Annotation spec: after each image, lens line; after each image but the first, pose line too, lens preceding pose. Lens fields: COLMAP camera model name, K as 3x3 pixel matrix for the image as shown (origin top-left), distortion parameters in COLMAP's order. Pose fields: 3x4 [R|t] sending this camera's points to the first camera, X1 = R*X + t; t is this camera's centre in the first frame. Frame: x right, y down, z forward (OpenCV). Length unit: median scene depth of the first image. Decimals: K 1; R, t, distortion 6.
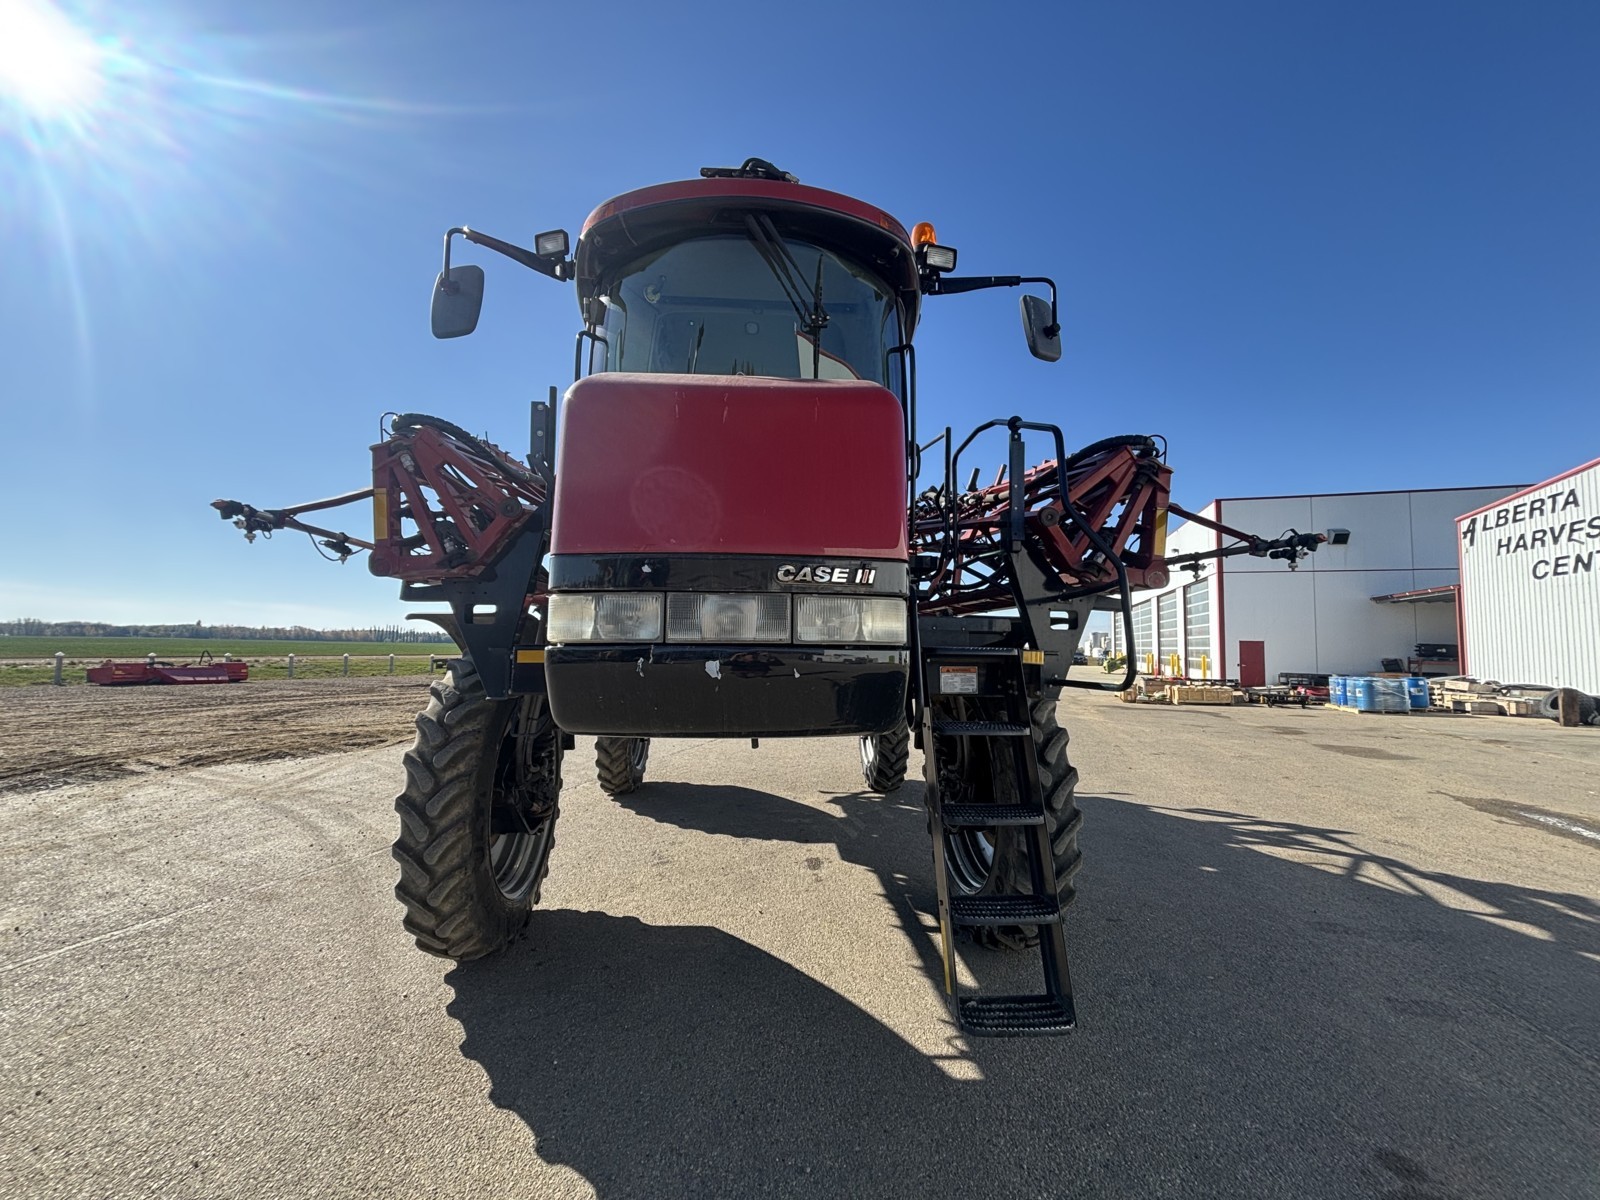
lens RADIAL K [[644.3, 0, 800.0], [0, 644.3, 600.0], [0, 0, 1]] dist [-0.002280, 0.004805]
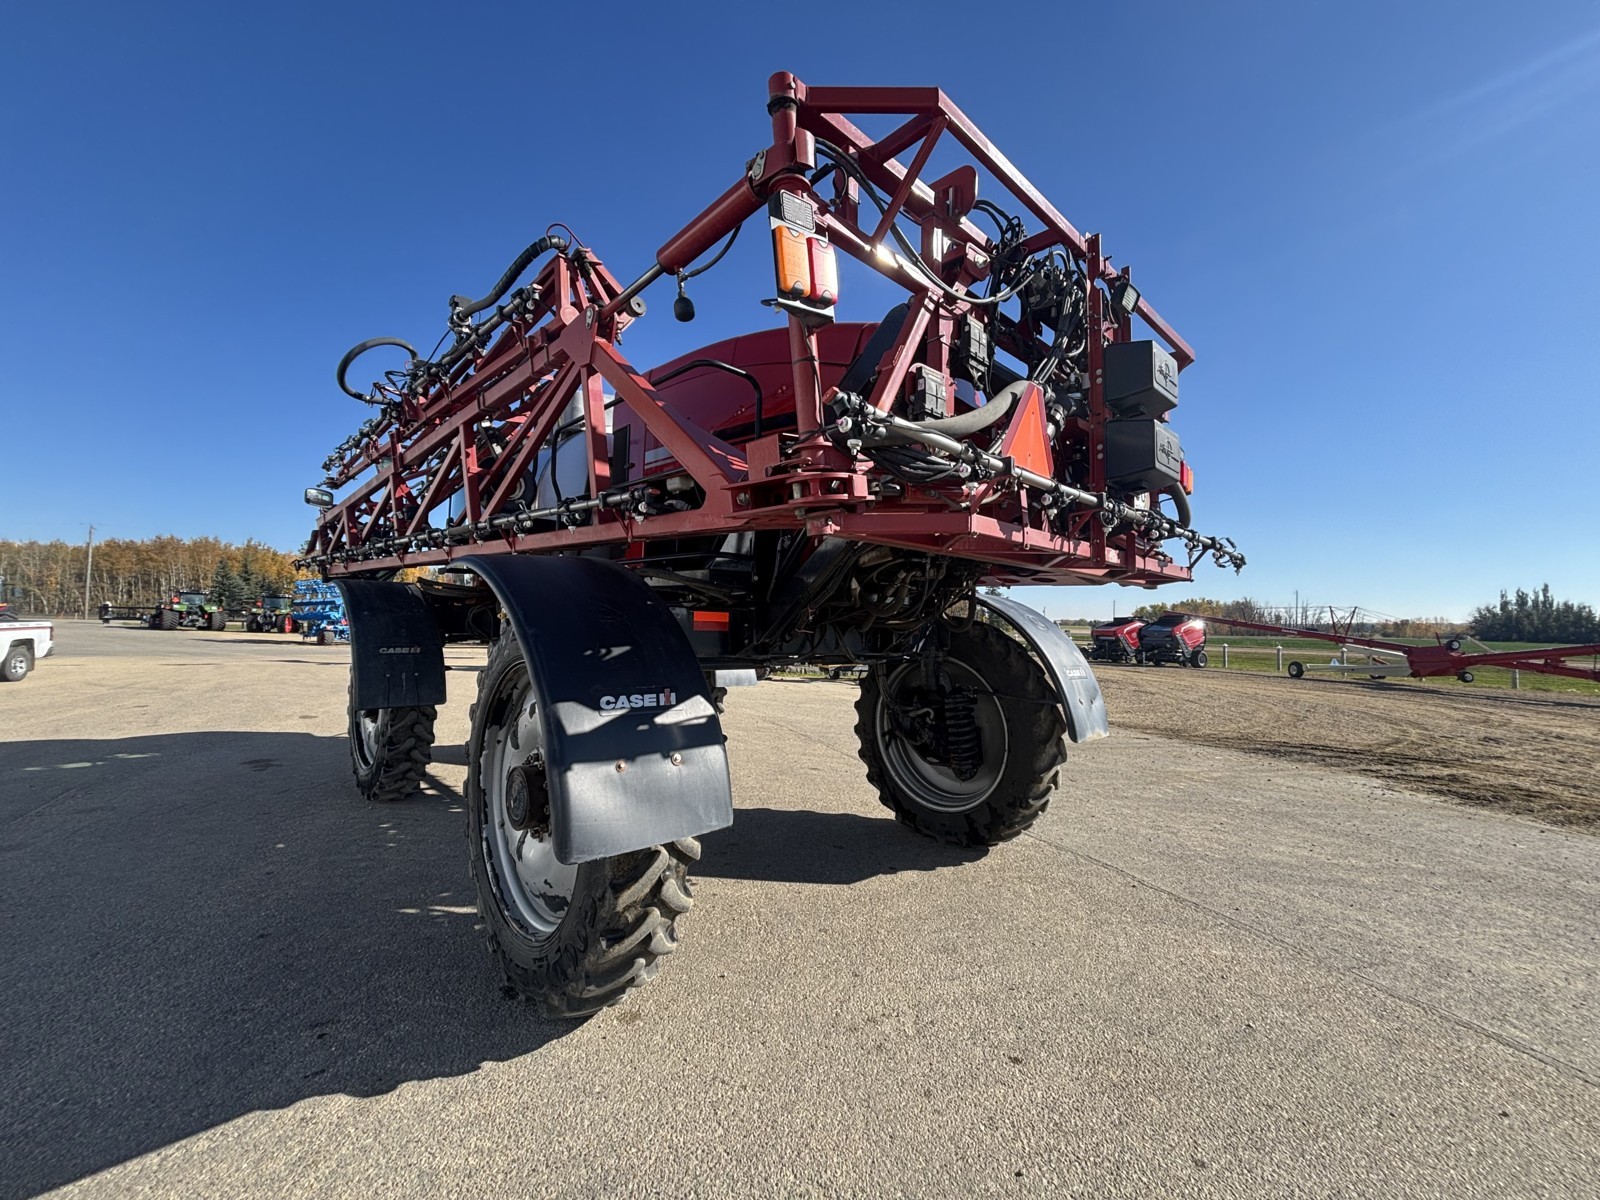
lens RADIAL K [[627.7, 0, 800.0], [0, 627.7, 600.0], [0, 0, 1]] dist [0.002963, 0.000155]
pose [[-0.773822, -0.058193, -0.630724, 0.375298], [0.005606, 0.995102, -0.098690, 0.167755], [0.633378, -0.079905, -0.769706, 2.097382]]
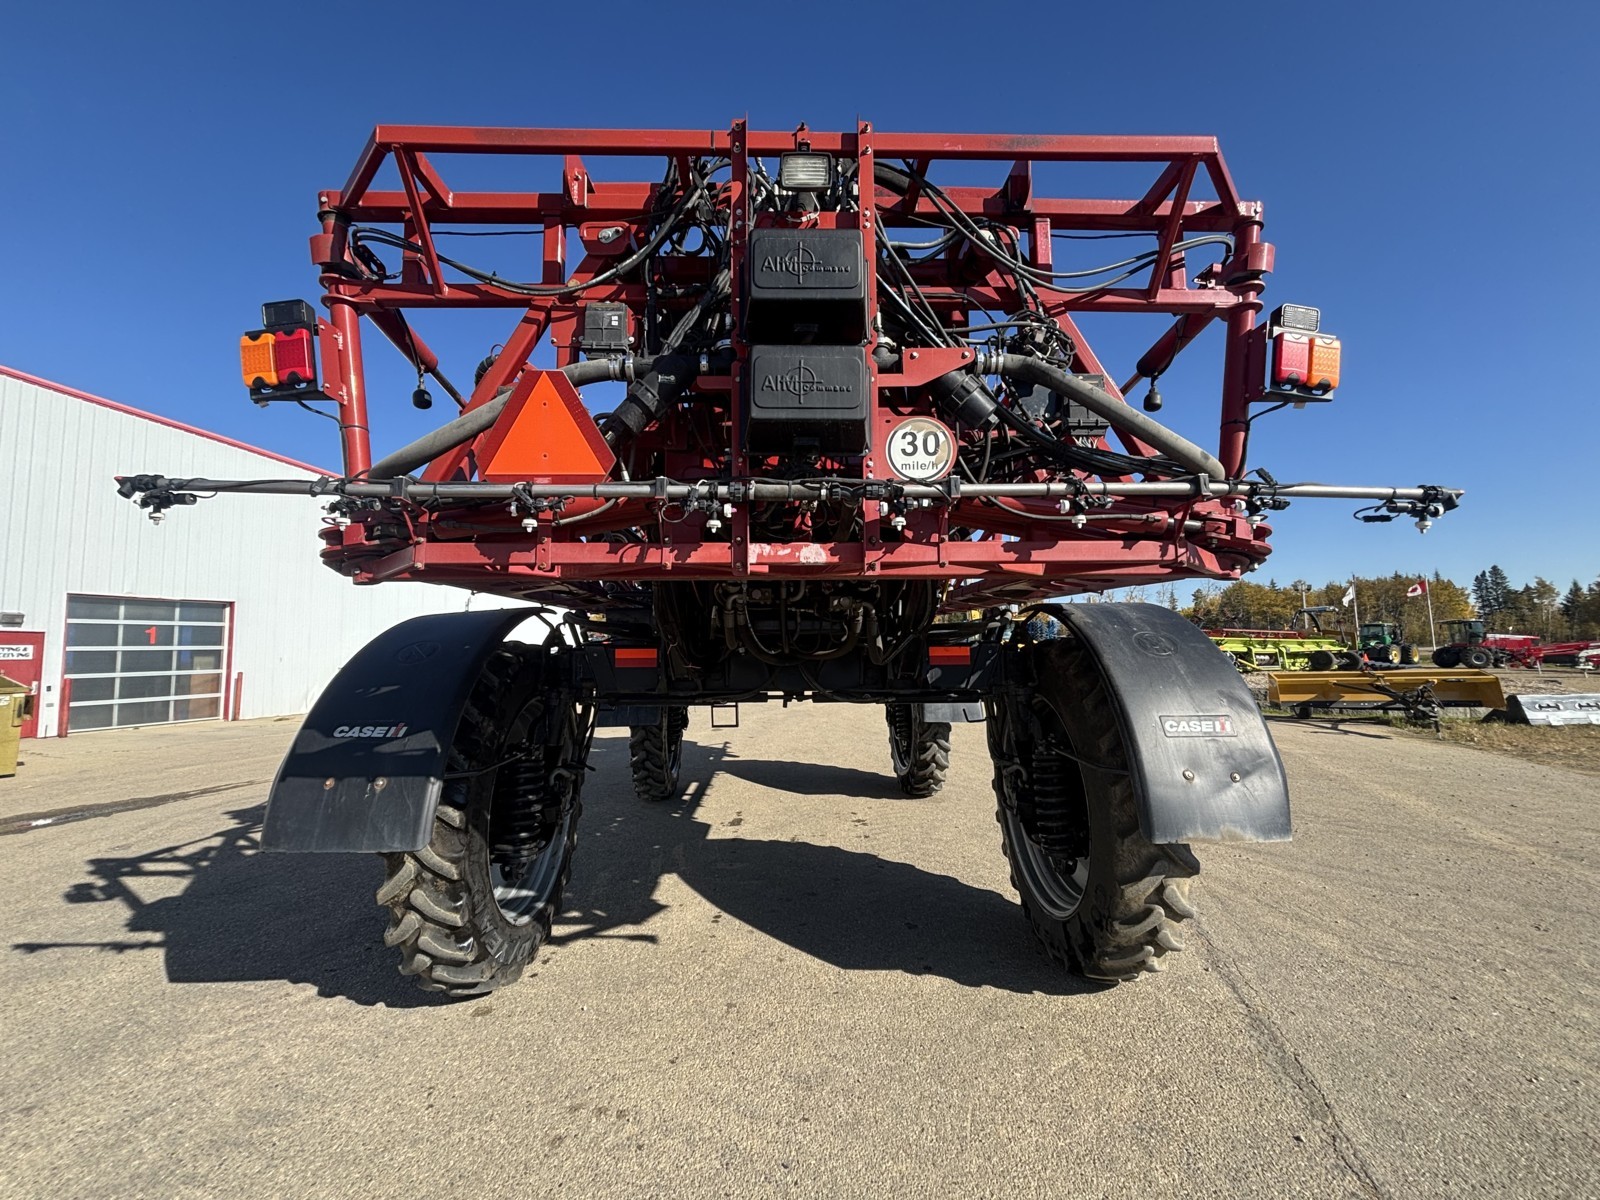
lens RADIAL K [[634.9, 0, 800.0], [0, 634.9, 600.0], [0, 0, 1]] dist [0.000109, -0.000041]
pose [[-0.999336, -0.002472, 0.036346, -0.137747], [-0.007452, 0.990469, -0.137533, 0.156233], [-0.035660, -0.137713, -0.989830, 2.204454]]
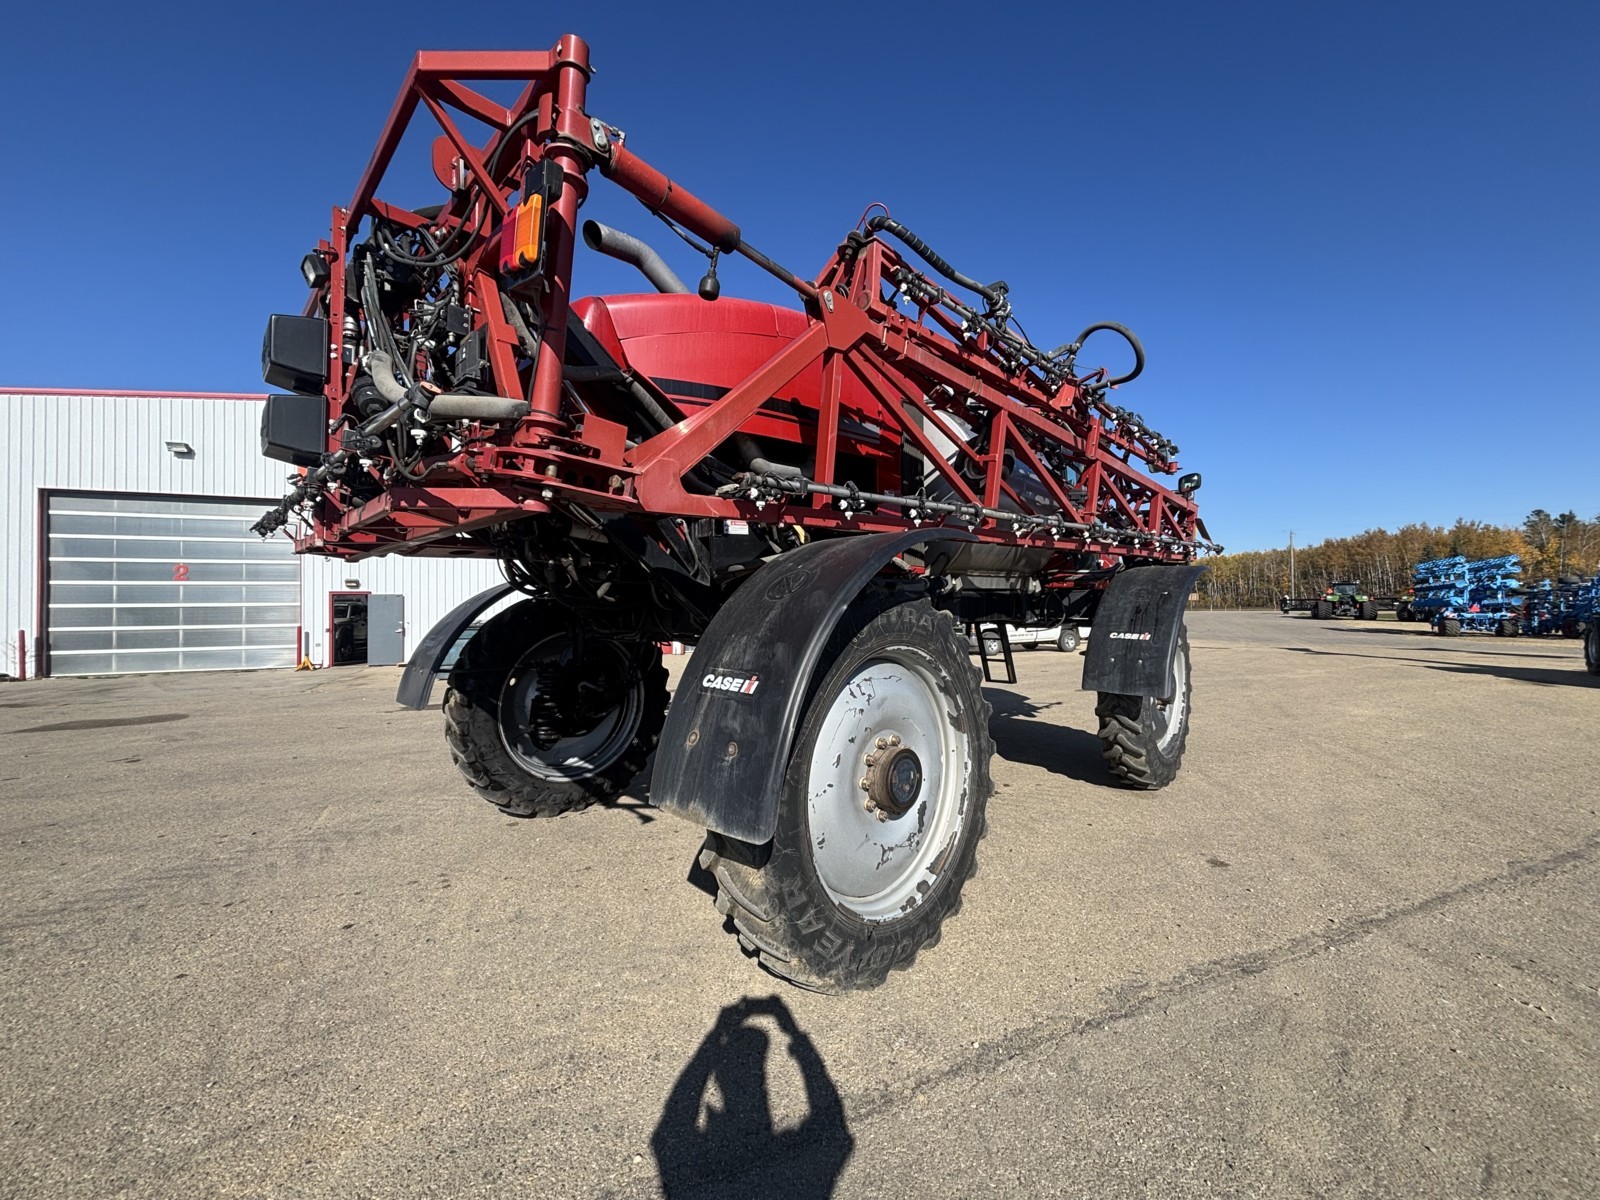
lens RADIAL K [[627.7, 0, 800.0], [0, 627.7, 600.0], [0, 0, 1]] dist [0.002963, 0.000155]
pose [[-0.665989, -0.002783, 0.745956, -0.758123], [-0.049378, 0.997964, -0.040361, 0.142819], [-0.744325, -0.063714, -0.664771, 1.920557]]
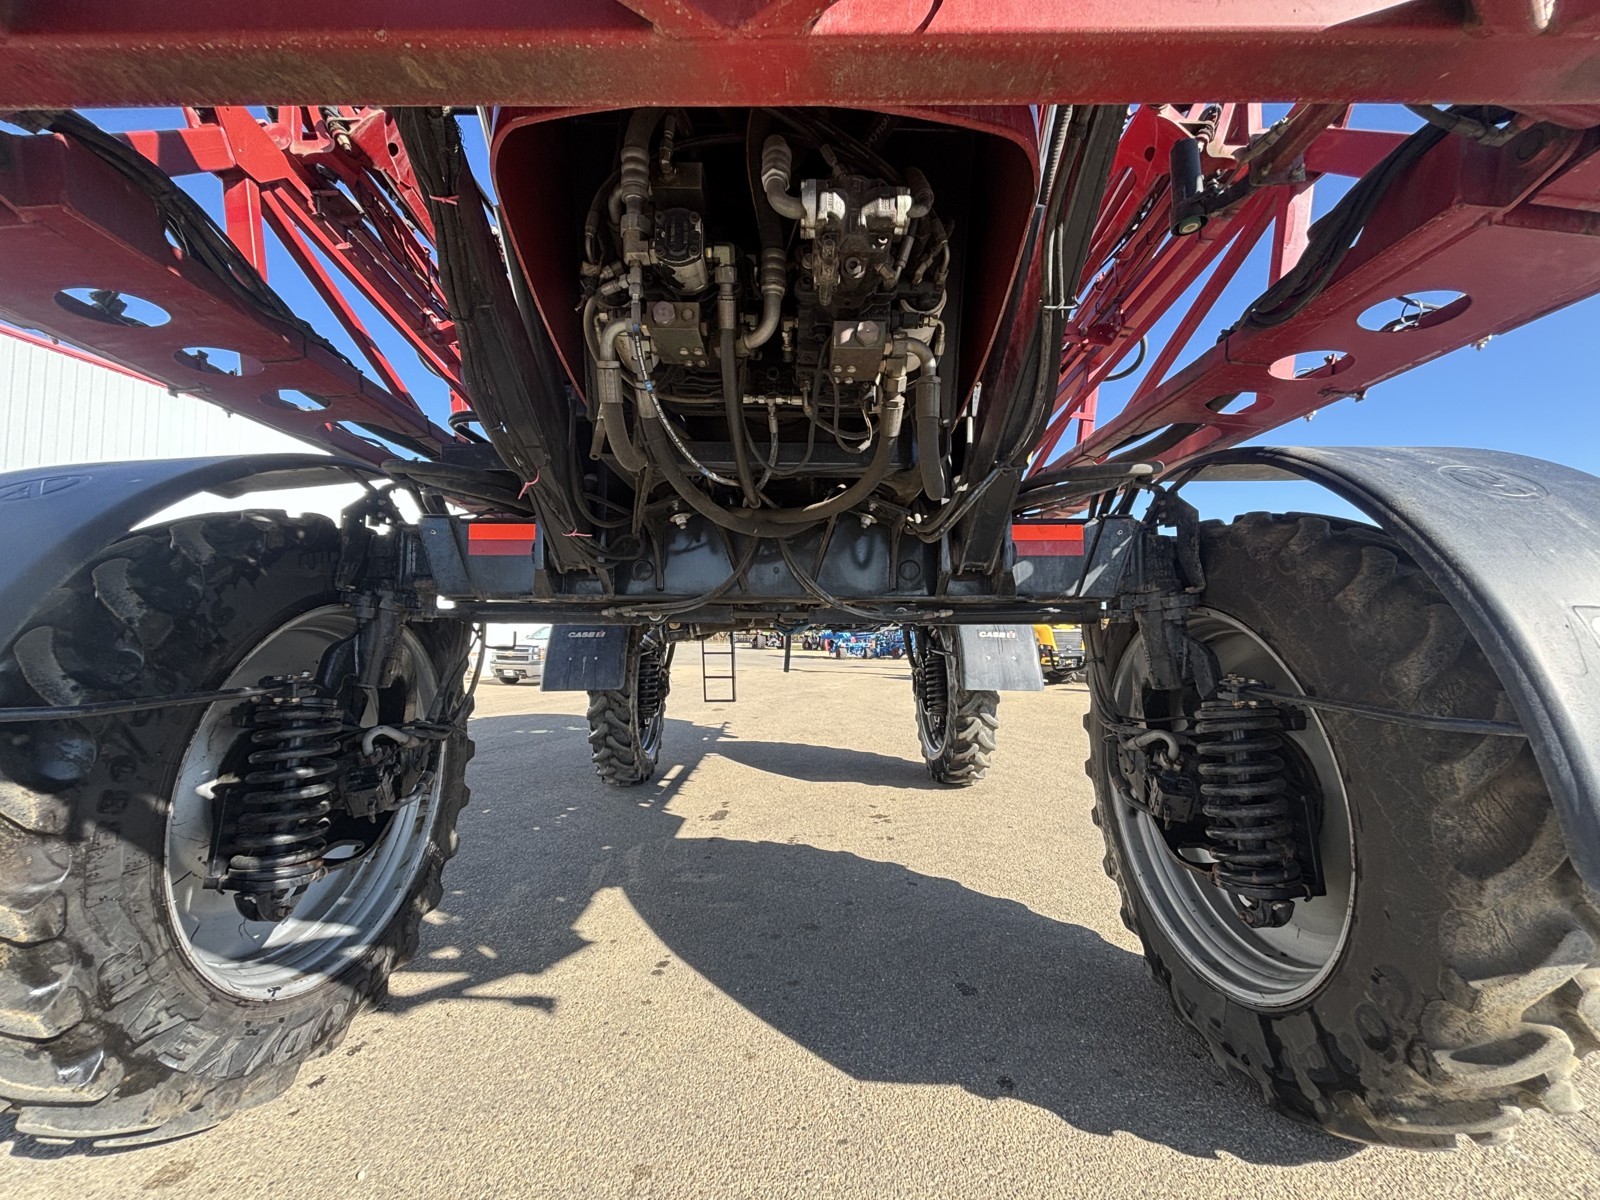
lens RADIAL K [[644.3, 0, 800.0], [0, 644.3, 600.0], [0, 0, 1]] dist [-0.002280, 0.004805]
pose [[-0.998005, -0.010995, 0.062174, -0.146163], [-0.018367, 0.992691, -0.119274, 0.205688], [-0.060408, -0.120178, -0.990913, 1.926593]]
